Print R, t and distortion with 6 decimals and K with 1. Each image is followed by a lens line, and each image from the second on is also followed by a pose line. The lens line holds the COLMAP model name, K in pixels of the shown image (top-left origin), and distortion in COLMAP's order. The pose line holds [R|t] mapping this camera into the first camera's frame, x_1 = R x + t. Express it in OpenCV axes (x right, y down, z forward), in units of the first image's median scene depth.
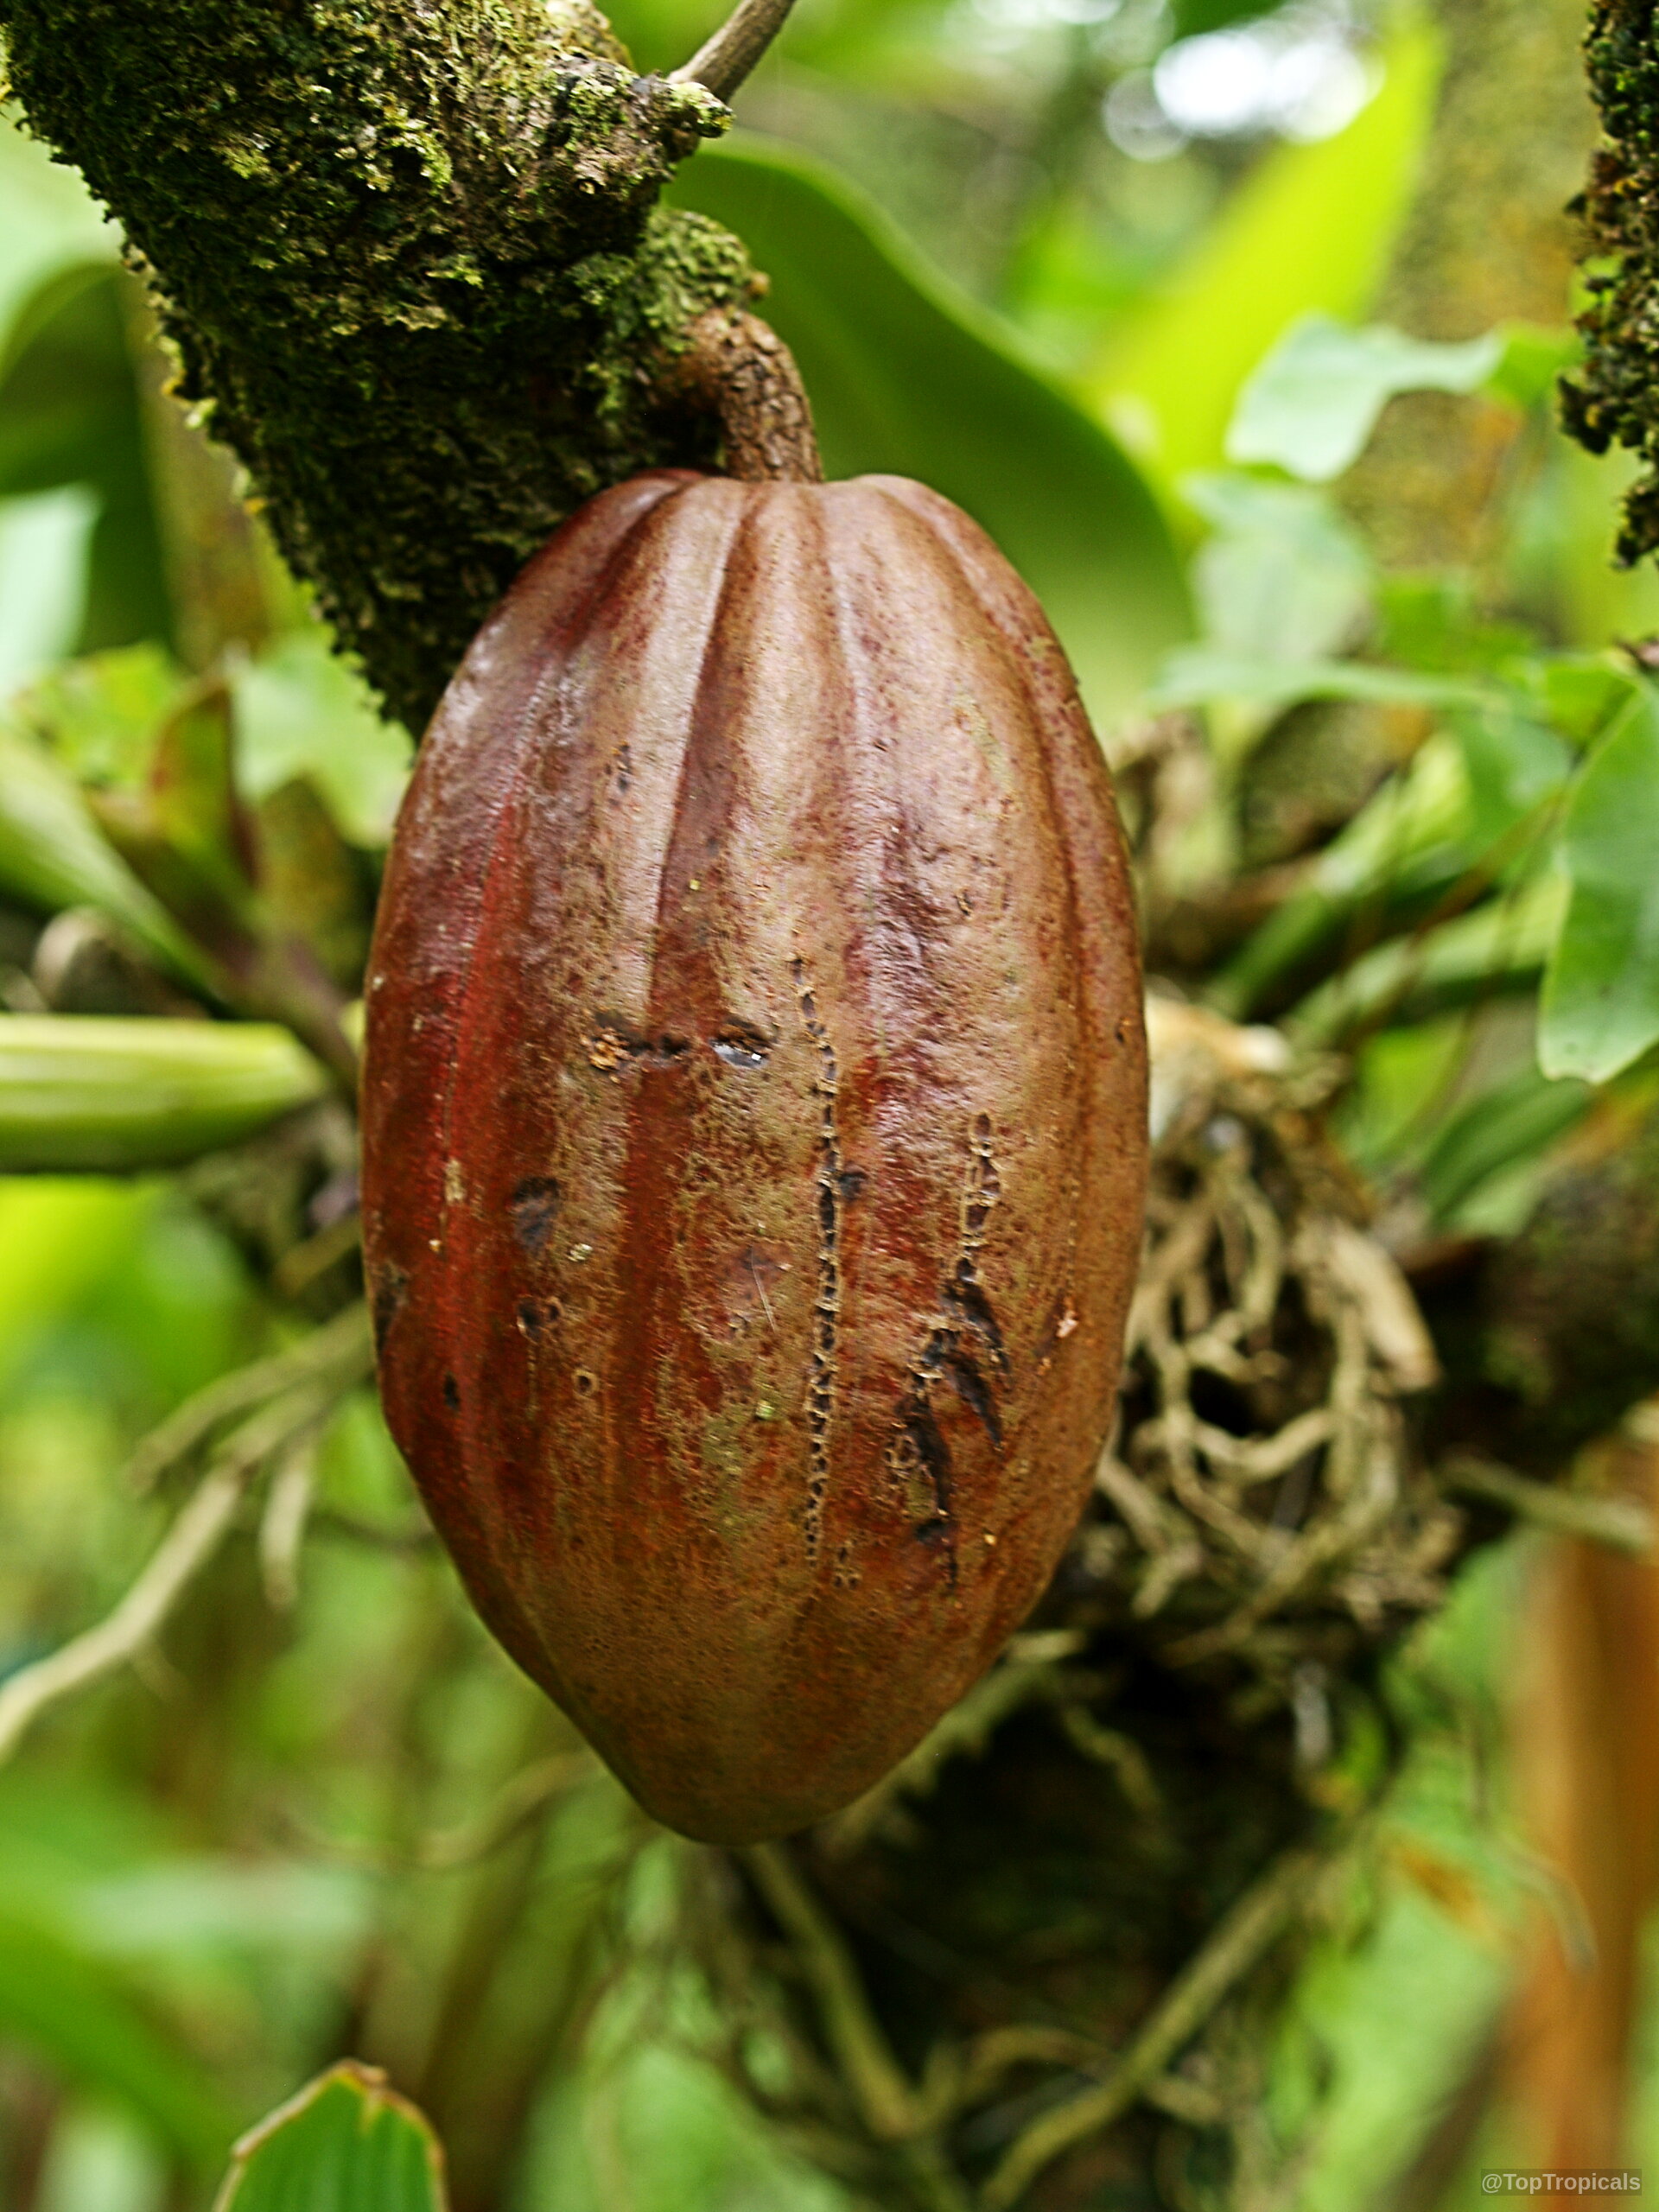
lens RADIAL K [[4835.8, 0, 834.0], [0, 4835.8, 1092.2], [0, 0, 1]] dist [-0.143585, 0.000000]
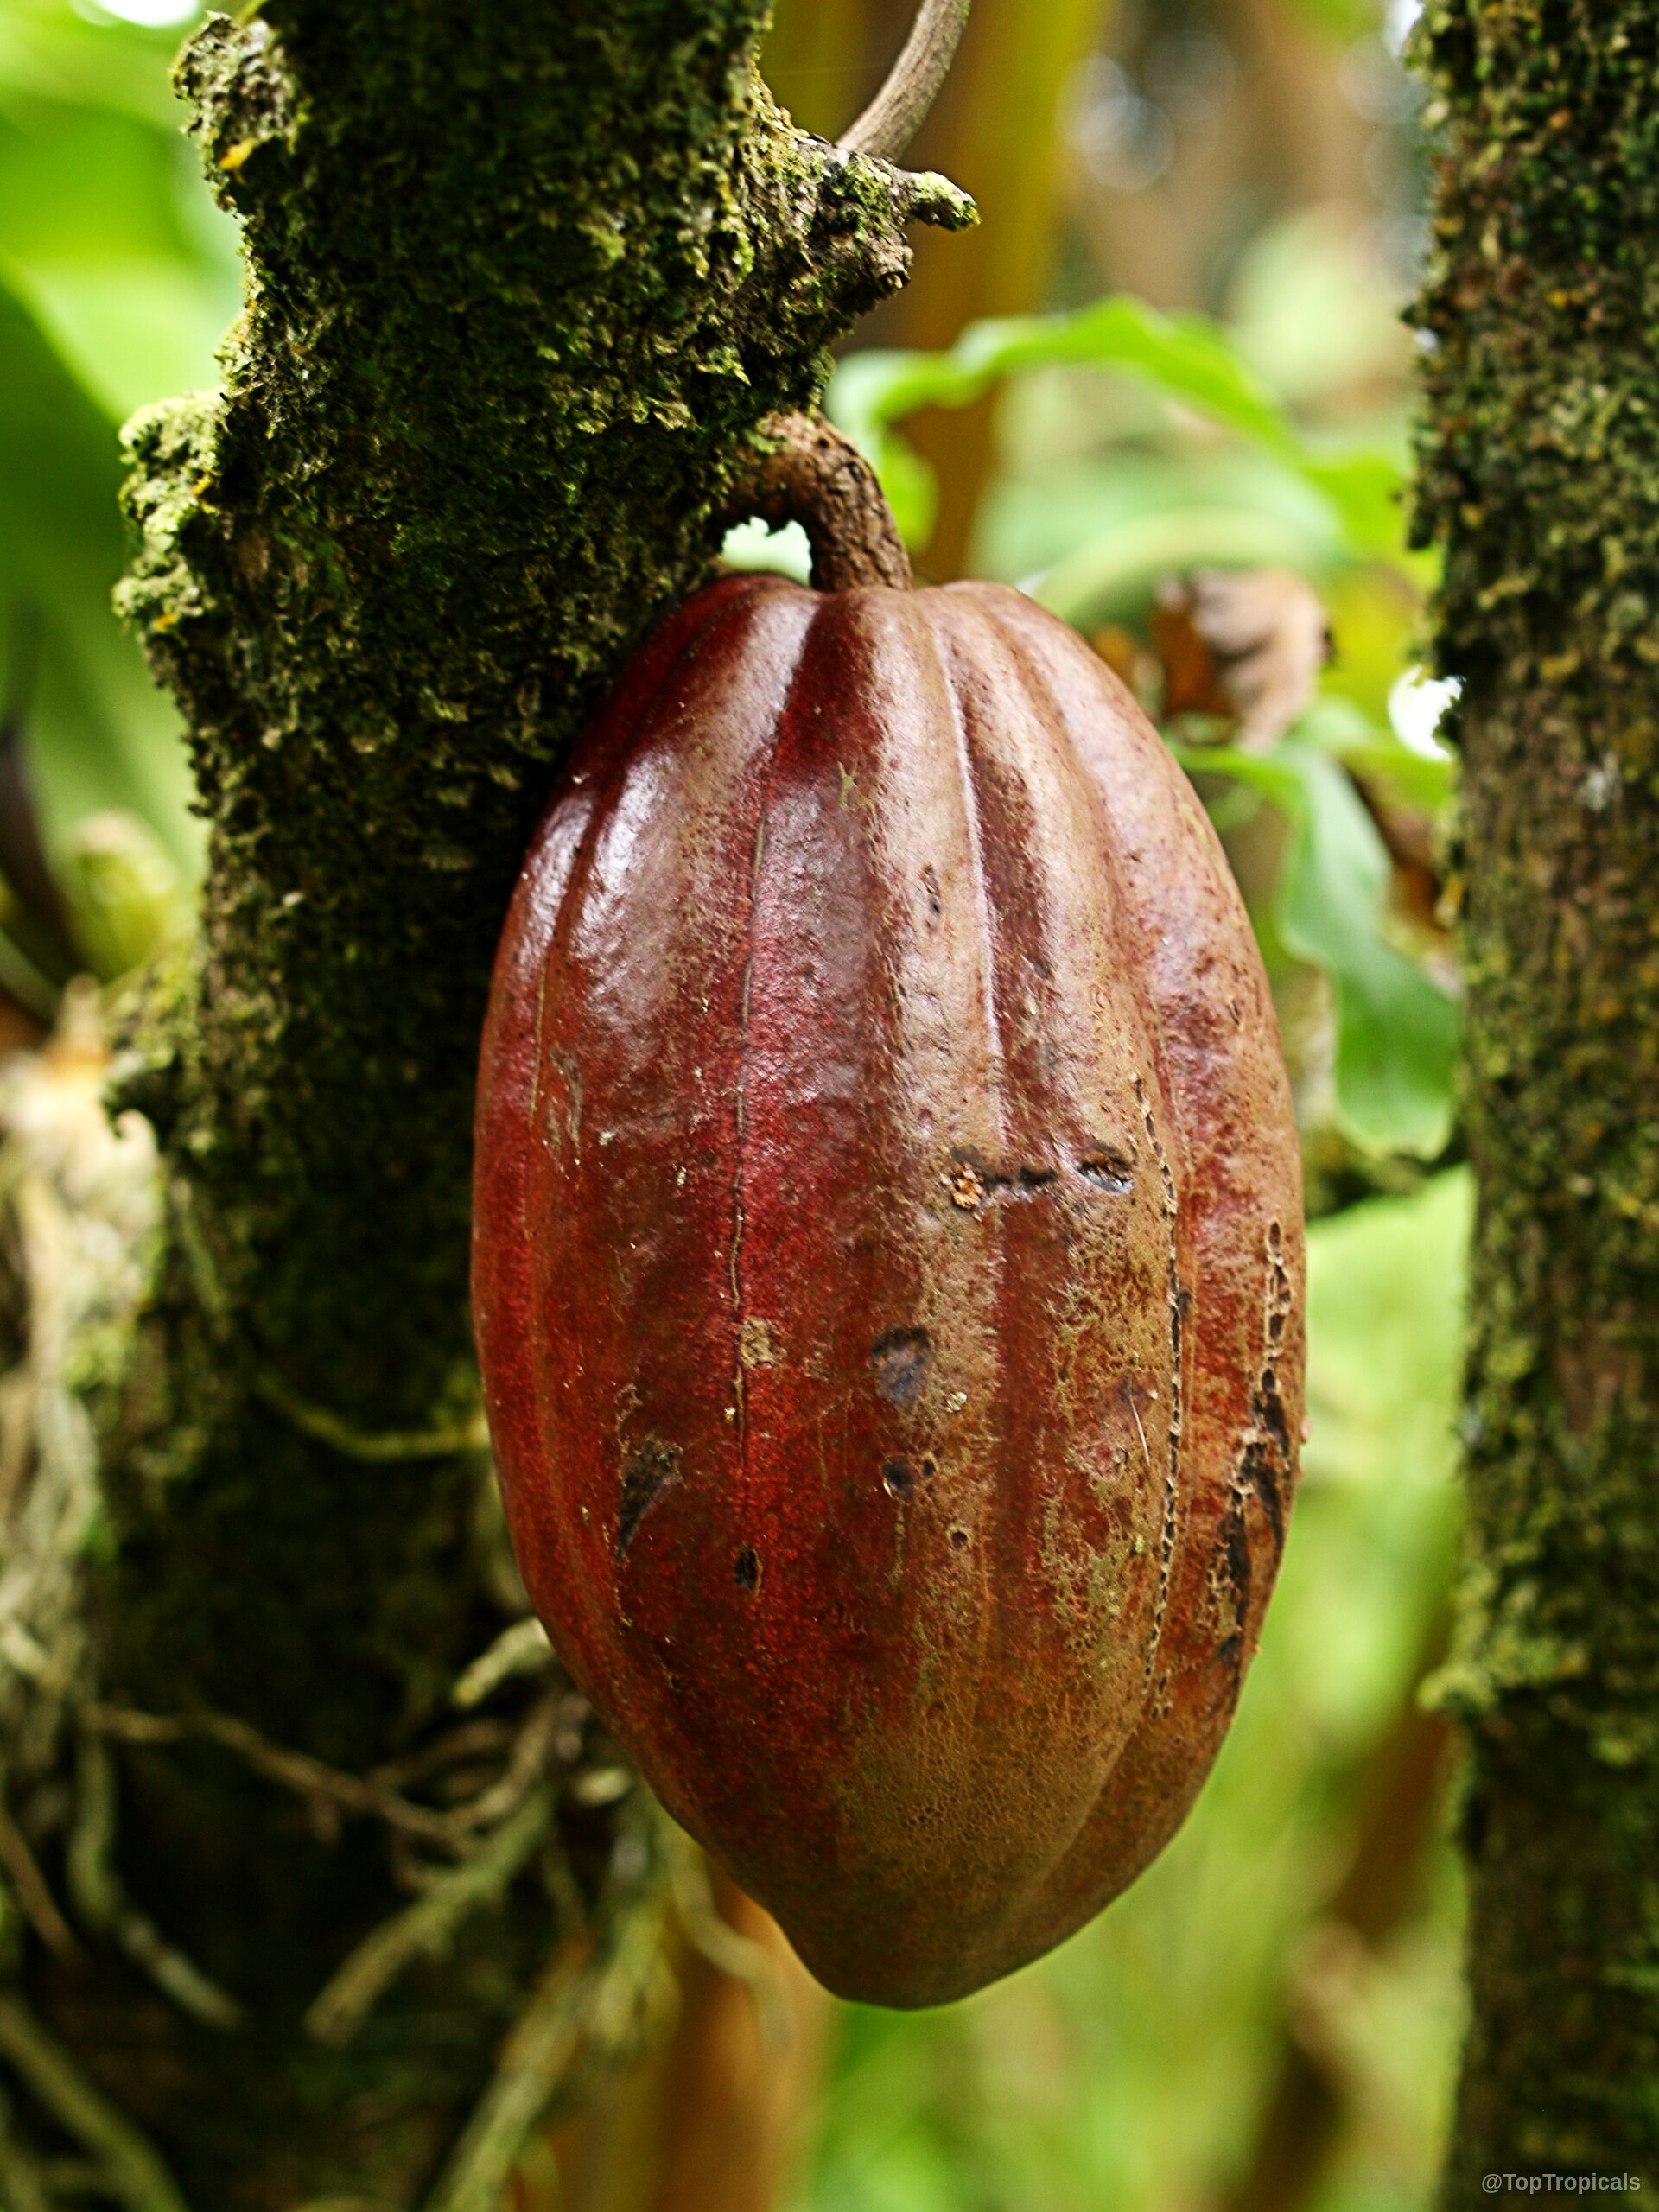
lens RADIAL K [[4835.8, 0, 832.3], [0, 4835.8, 1120.2], [0, 0, 1]] dist [-0.143585, 0.000000]
pose [[0.844496, -0.068177, 0.531205, -0.570894], [0.074251, 0.997190, 0.009942, -0.033139], [-0.530390, 0.031046, 0.847185, 0.205668]]
